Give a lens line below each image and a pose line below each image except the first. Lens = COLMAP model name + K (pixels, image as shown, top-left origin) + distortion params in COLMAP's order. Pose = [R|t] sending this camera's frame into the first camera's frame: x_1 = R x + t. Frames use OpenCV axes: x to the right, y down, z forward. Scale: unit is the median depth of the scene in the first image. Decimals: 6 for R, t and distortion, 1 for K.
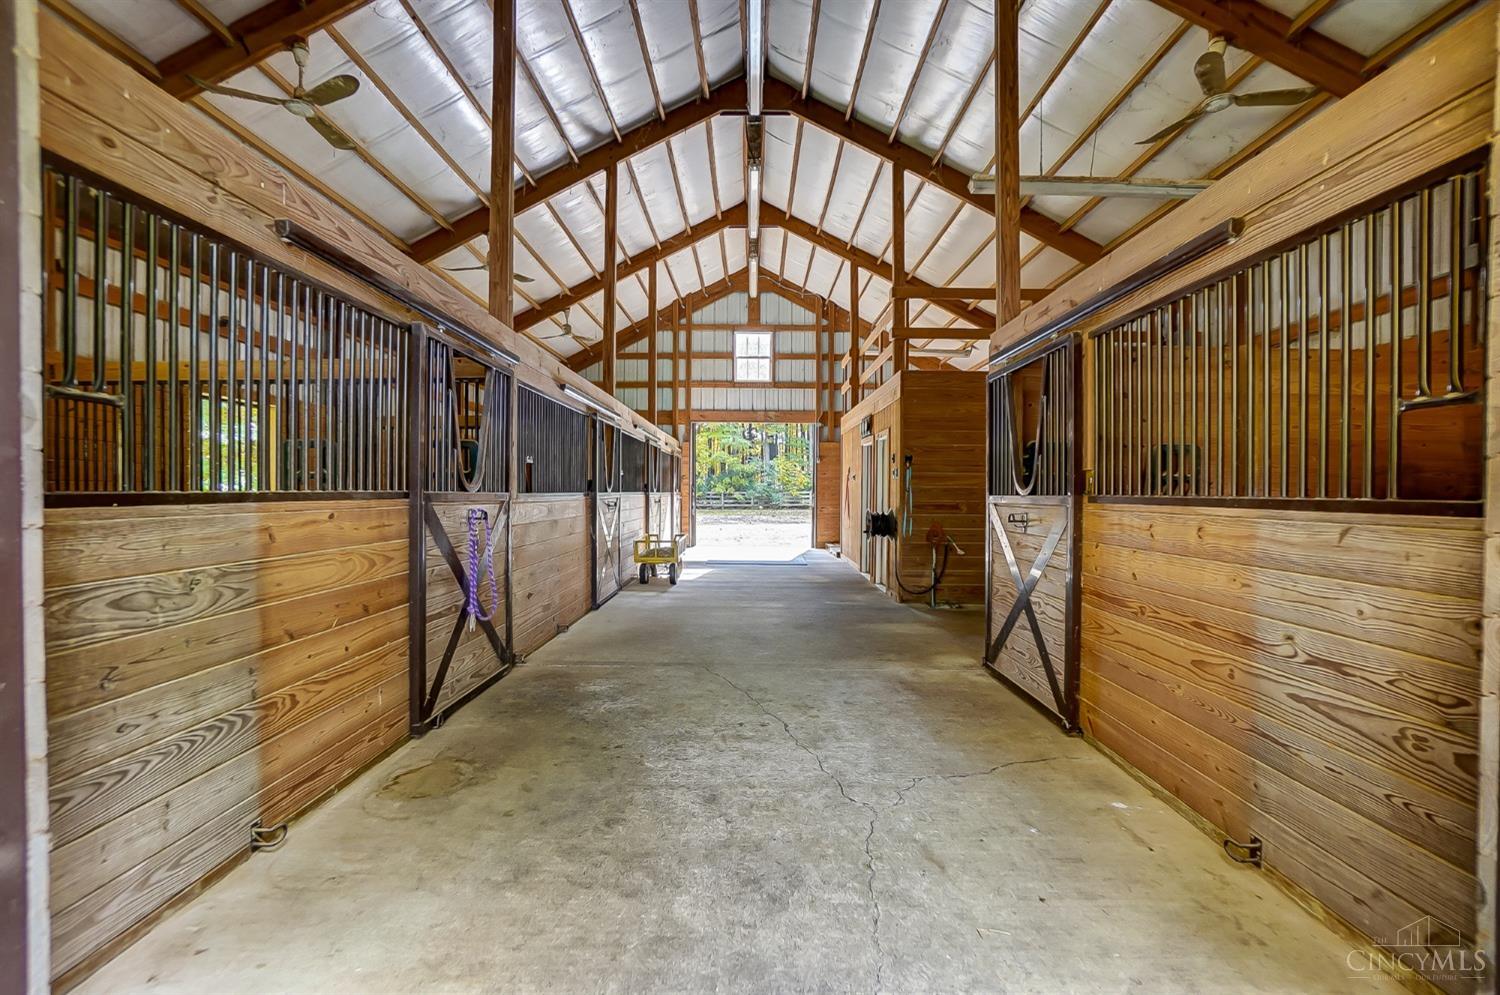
lens RADIAL K [[664.1, 0, 738.0], [0, 664.1, 491.3], [0, 0, 1]] dist [-0.060310, 0.020146]
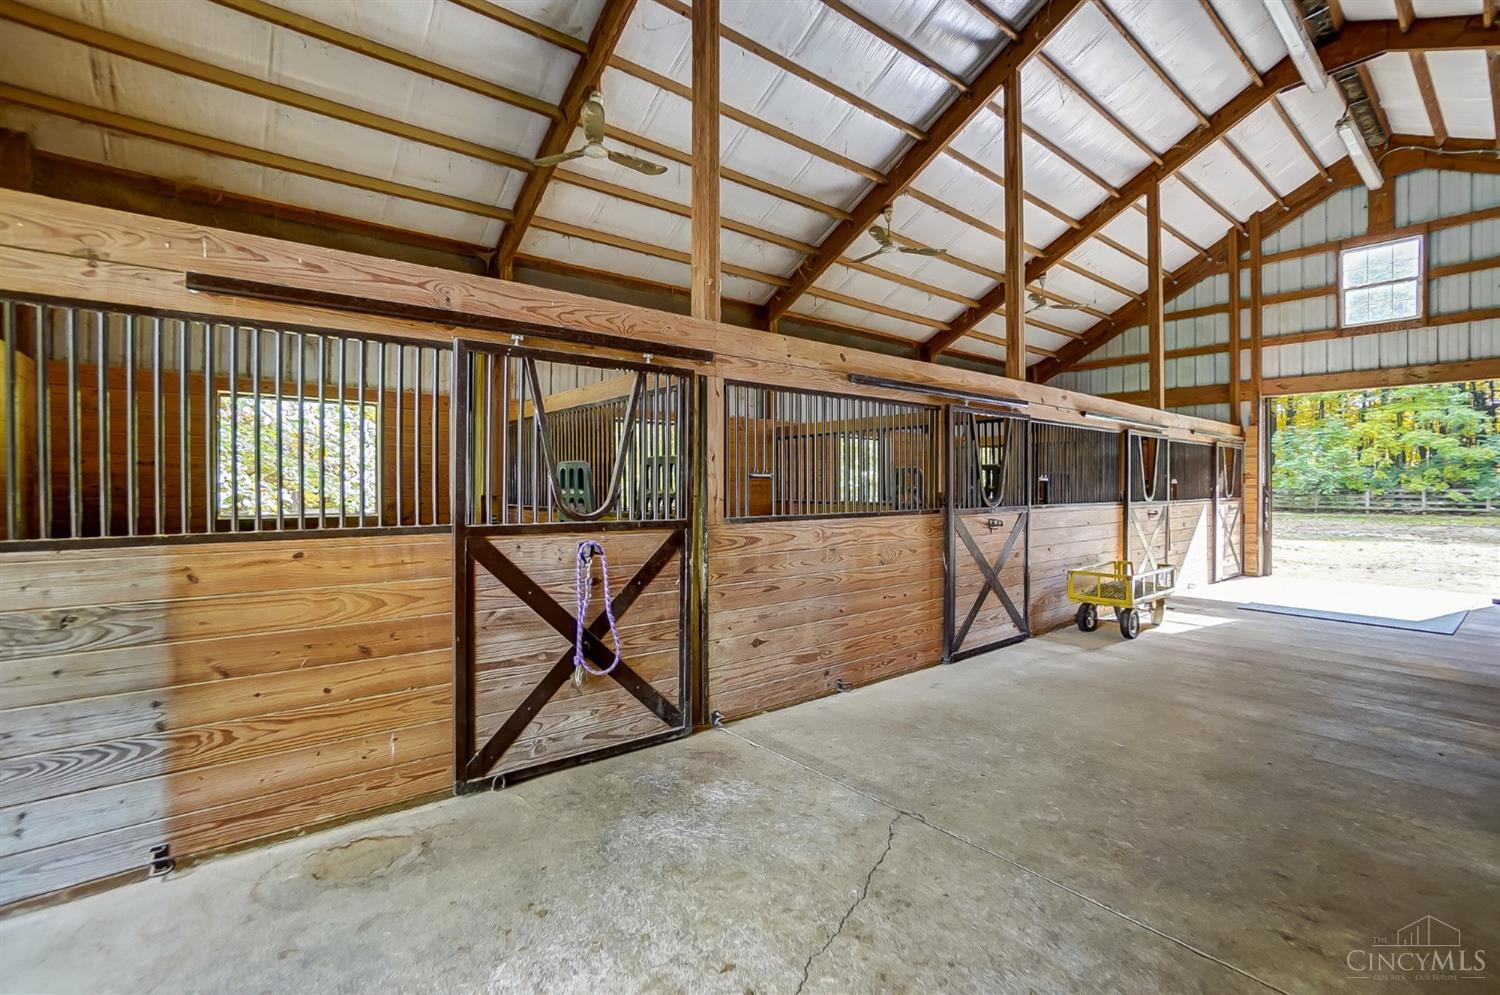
lens RADIAL K [[664.1, 0, 738.0], [0, 664.1, 491.3], [0, 0, 1]] dist [-0.060310, 0.020146]
pose [[0.645155, 0.000106, -0.764051, 0.354182], [0.003977, 0.999986, 0.003496, -0.038166], [0.764041, -0.005294, 0.645146, 0.556936]]
